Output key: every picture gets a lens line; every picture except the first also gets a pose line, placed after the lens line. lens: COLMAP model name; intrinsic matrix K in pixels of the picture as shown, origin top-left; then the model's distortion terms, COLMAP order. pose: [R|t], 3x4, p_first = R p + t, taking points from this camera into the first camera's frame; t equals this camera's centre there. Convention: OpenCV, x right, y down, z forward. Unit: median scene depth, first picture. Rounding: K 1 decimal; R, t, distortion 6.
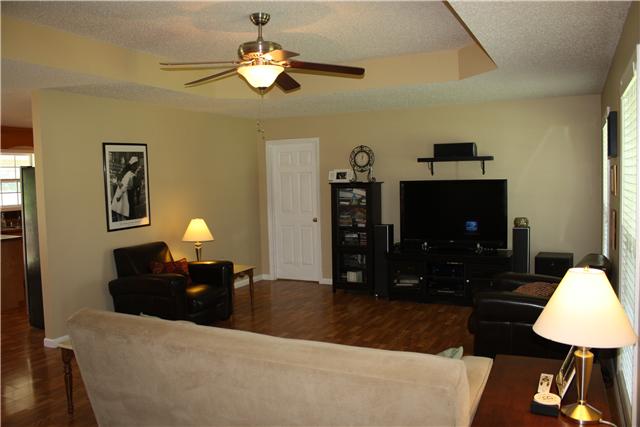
lens RADIAL K [[538.4, 0, 317.9], [0, 538.4, 210.5], [0, 0, 1]] dist [-0.085582, 0.012921]
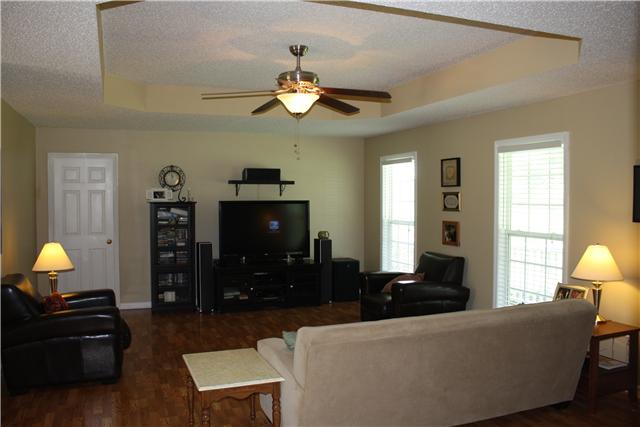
lens RADIAL K [[538.4, 0, 317.9], [0, 538.4, 210.5], [0, 0, 1]] dist [-0.085582, 0.012921]
pose [[0.680973, 0.000564, 0.732309, -0.483631], [0.031559, 0.999048, -0.030116, 0.002476], [-0.731628, 0.043619, 0.680307, 0.127197]]
